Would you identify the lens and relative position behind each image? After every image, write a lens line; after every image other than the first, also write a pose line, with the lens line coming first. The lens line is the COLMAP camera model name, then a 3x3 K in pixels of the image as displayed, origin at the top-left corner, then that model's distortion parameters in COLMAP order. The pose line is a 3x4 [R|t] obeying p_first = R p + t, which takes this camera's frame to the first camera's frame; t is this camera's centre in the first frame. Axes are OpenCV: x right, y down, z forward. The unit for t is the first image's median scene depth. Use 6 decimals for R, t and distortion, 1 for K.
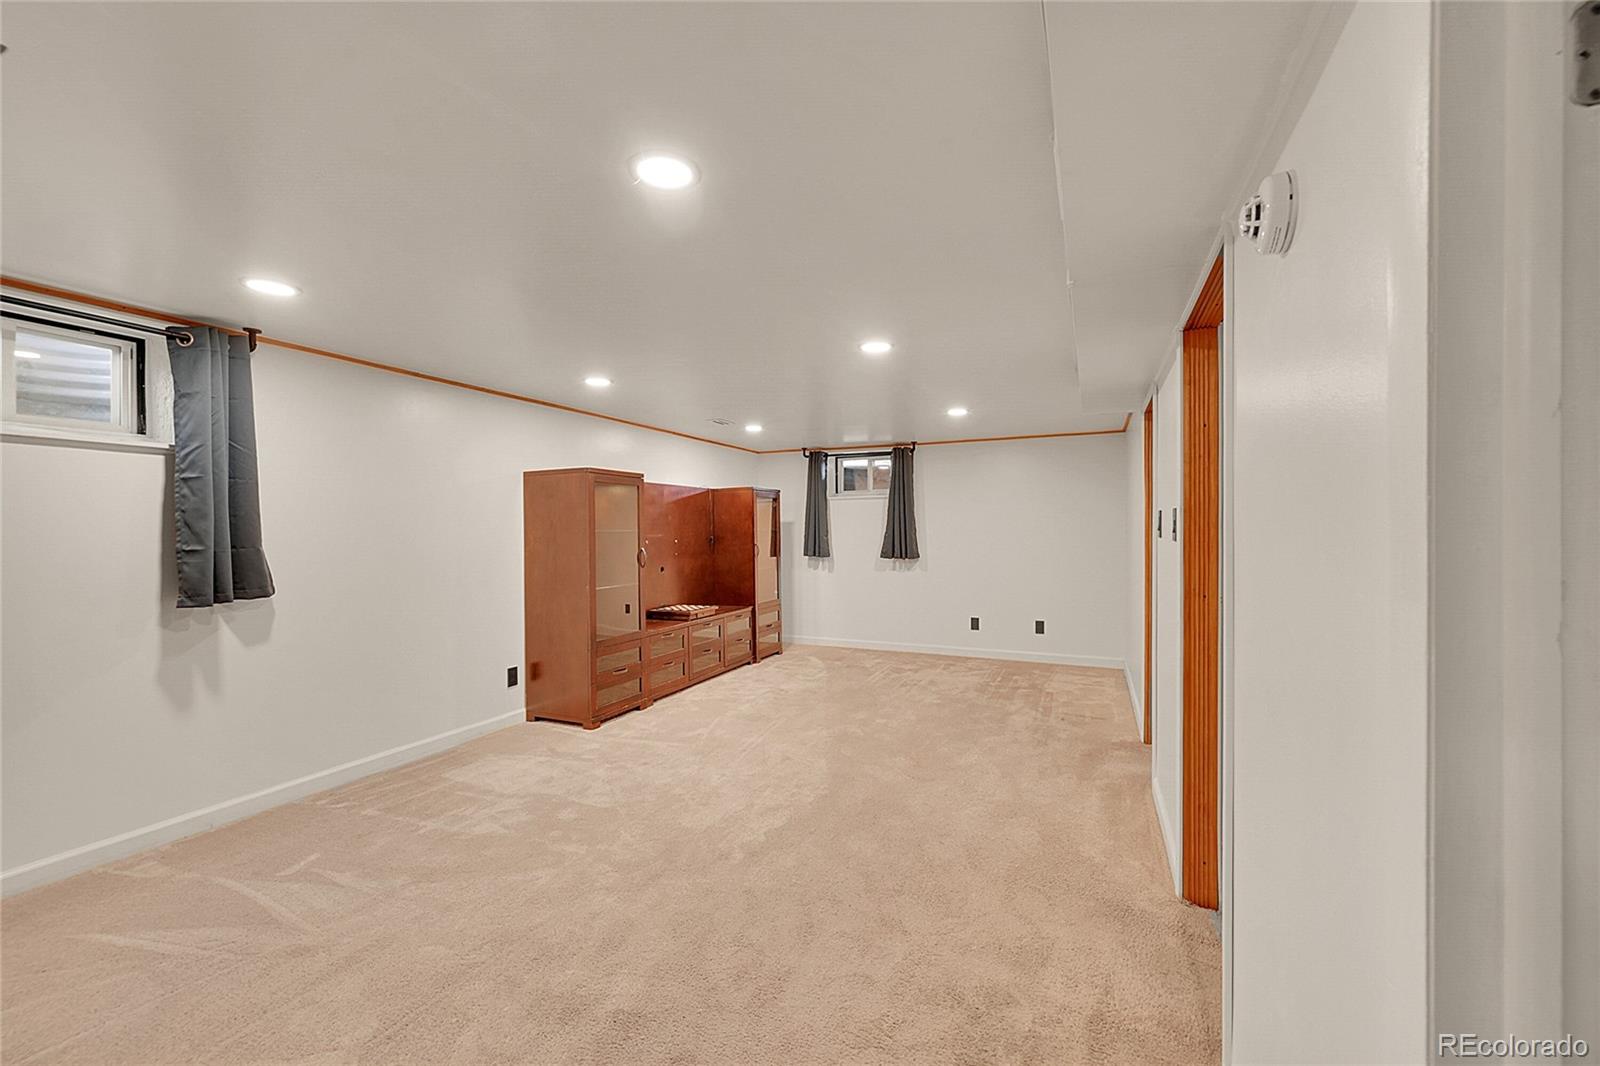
lens RADIAL K [[625.8, 0, 800.0], [0, 625.8, 533.0], [0, 0, 1]] dist [0.001474, 0.000283]
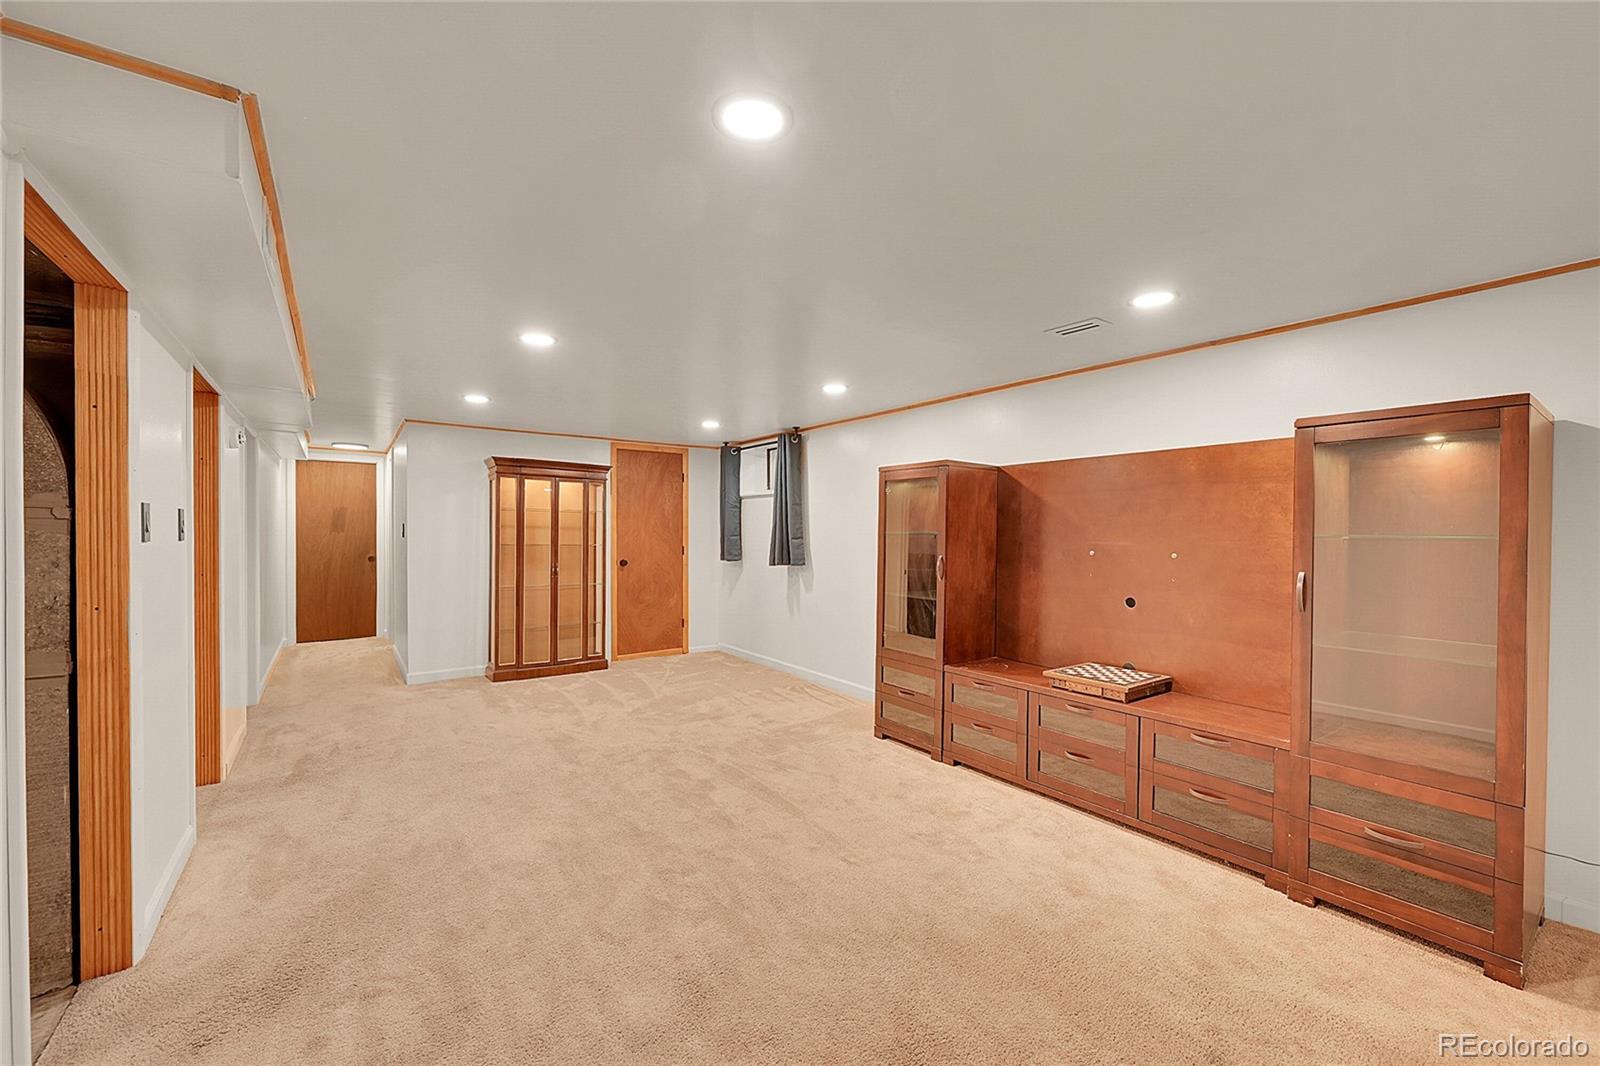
lens RADIAL K [[625.8, 0, 800.0], [0, 625.8, 533.0], [0, 0, 1]] dist [0.001474, 0.000283]
pose [[-0.477707, 0.004146, -0.878509, 0.673597], [-0.006575, 0.999944, 0.008294, -0.010879], [0.878495, 0.009738, -0.477653, 1.588596]]
